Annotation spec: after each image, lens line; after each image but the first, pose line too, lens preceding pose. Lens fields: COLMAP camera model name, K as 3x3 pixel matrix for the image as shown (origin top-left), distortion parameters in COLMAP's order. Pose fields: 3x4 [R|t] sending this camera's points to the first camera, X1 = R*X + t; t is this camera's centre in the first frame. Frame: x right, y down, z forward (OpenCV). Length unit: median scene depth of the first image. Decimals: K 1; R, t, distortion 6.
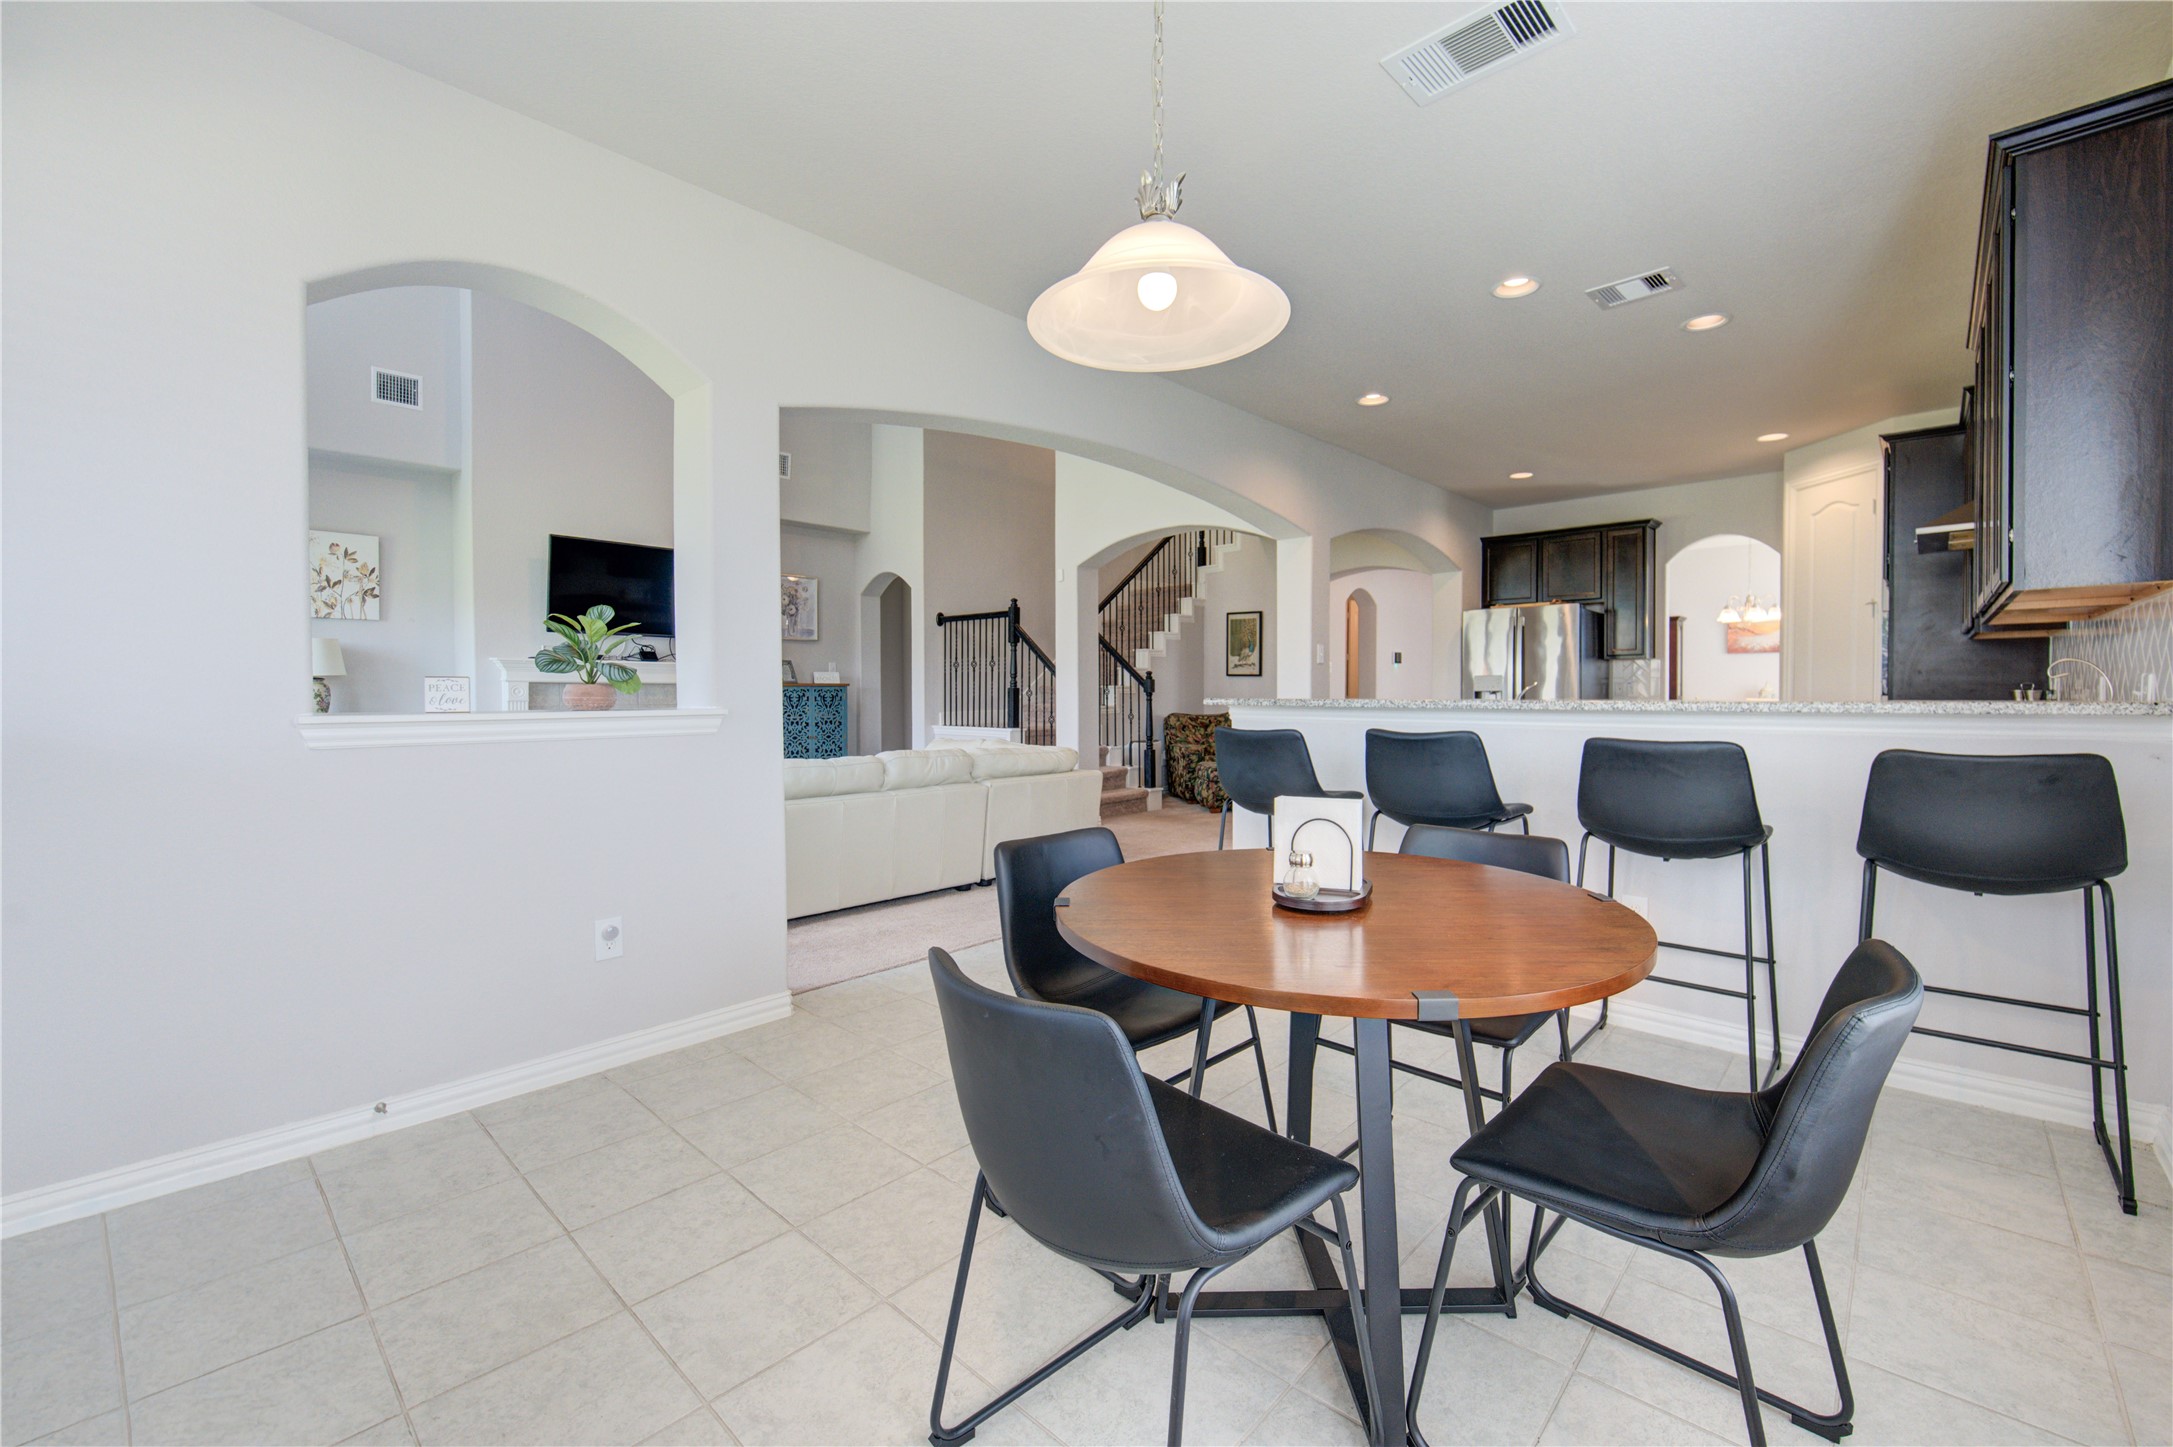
lens RADIAL K [[868.2, 0, 1086.5], [0, 868.2, 723.5], [0, 0, 1]] dist [-0.030676, -0.000005]
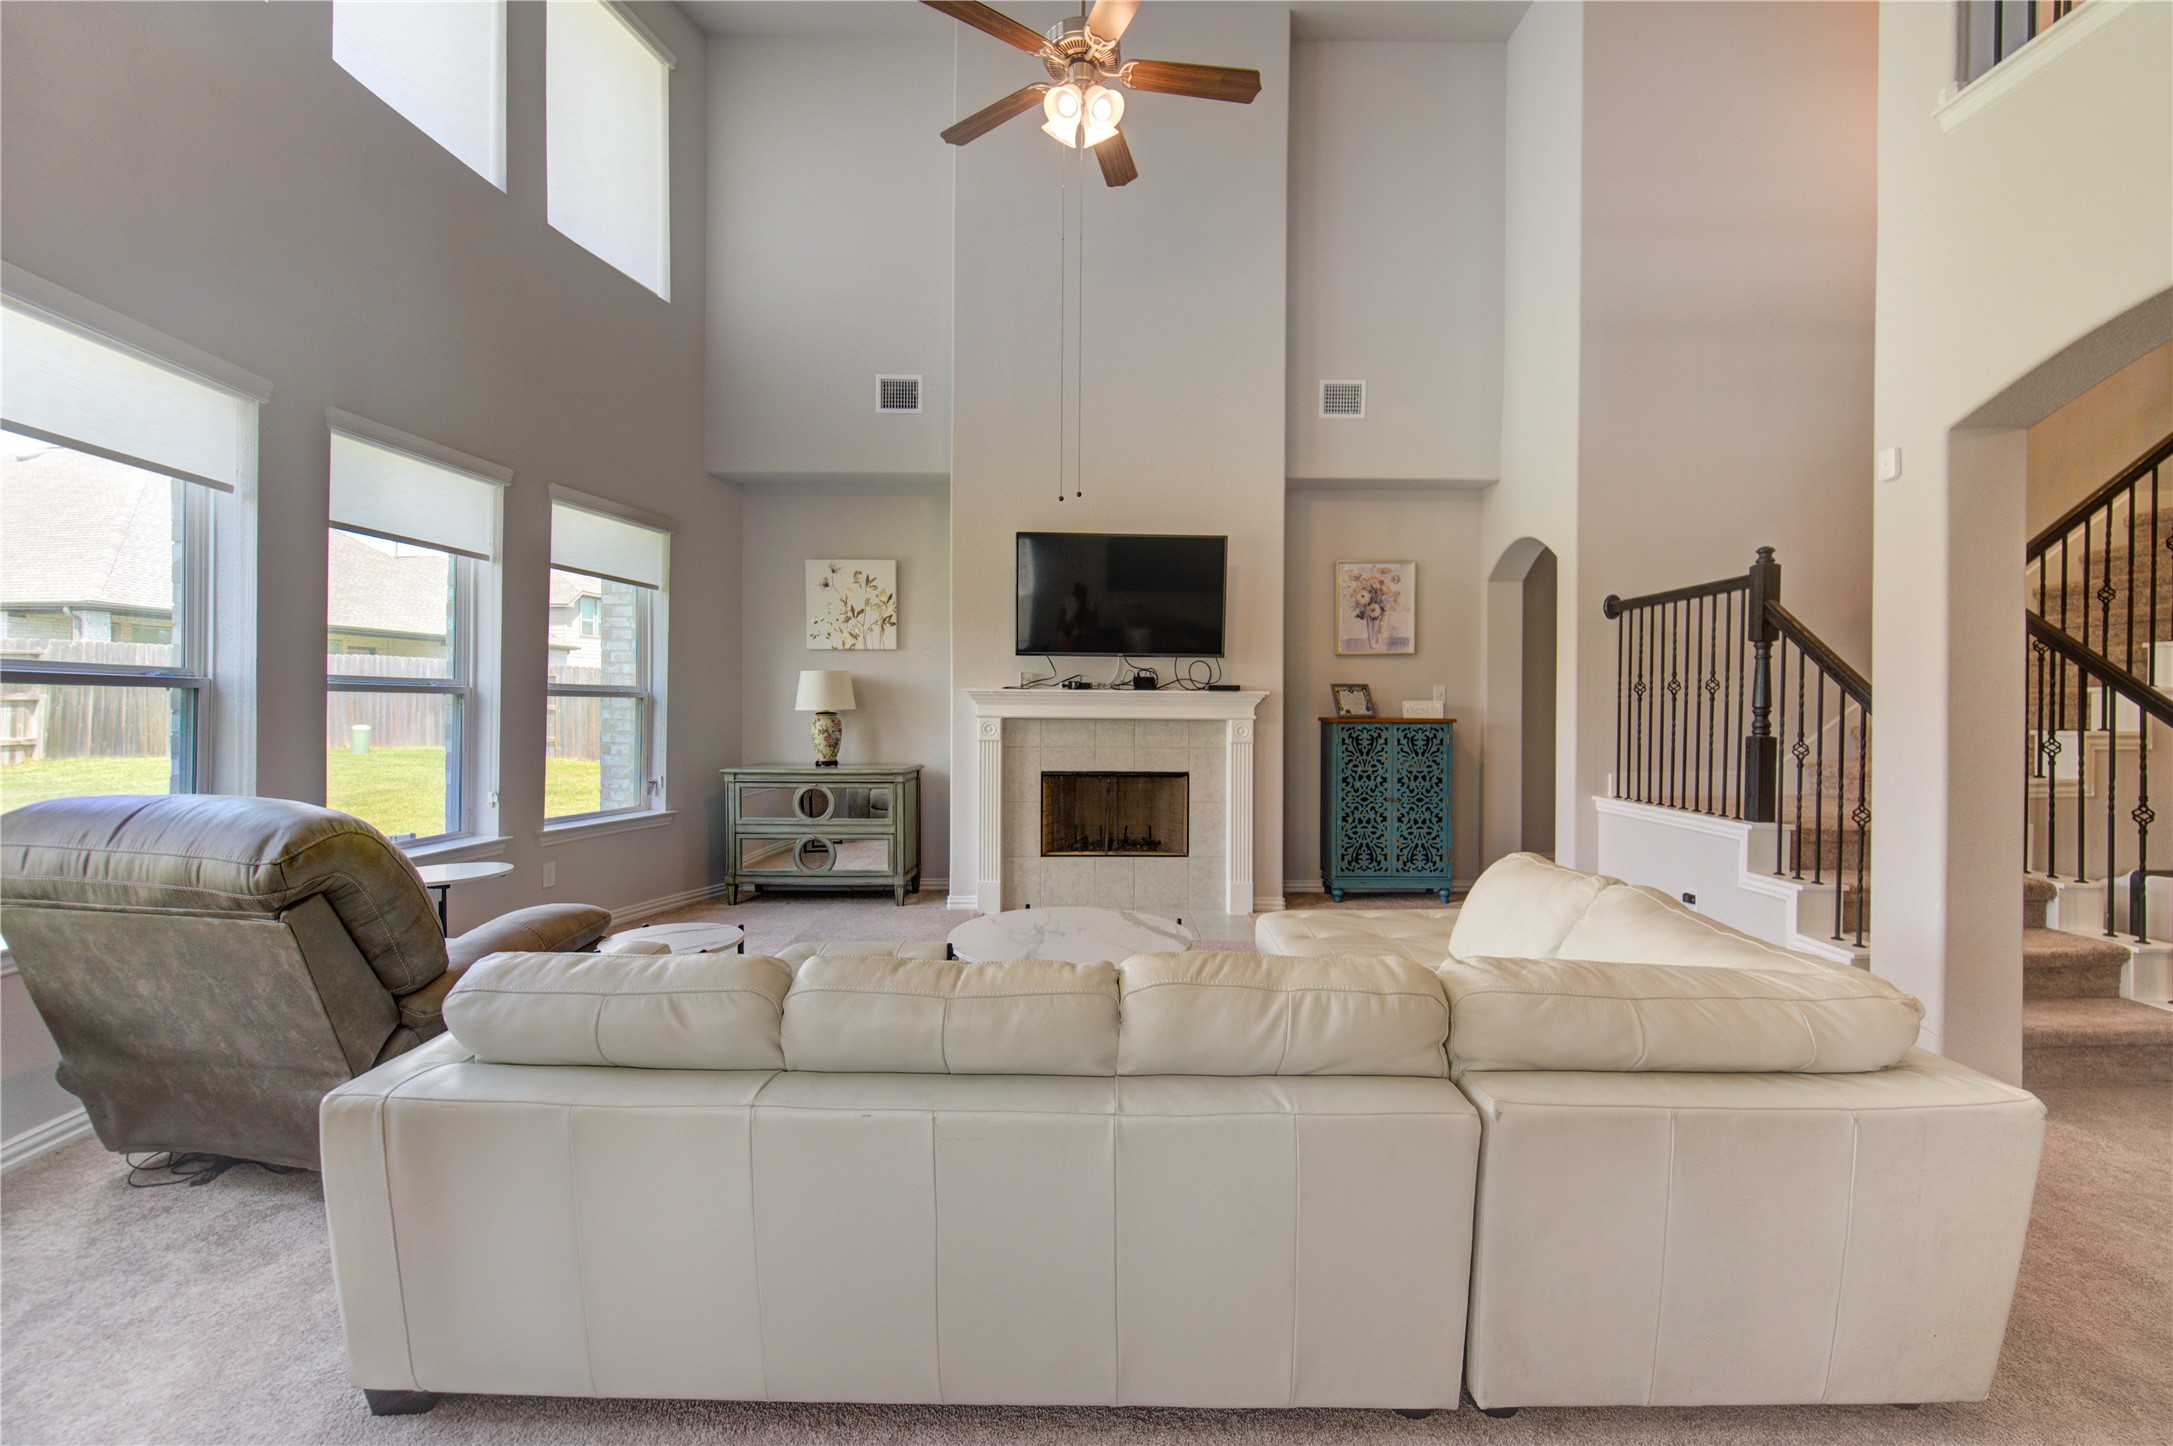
lens RADIAL K [[1097.3, 0, 861.2], [0, 1097.3, 731.2], [0, 0, 1]] dist [-0.000268, 0.000623]
pose [[0.697131, 0.009599, -0.716880, 0.002165], [-0.030948, 0.999381, -0.016714, -0.015329], [0.716276, 0.033837, 0.696997, 0.190311]]
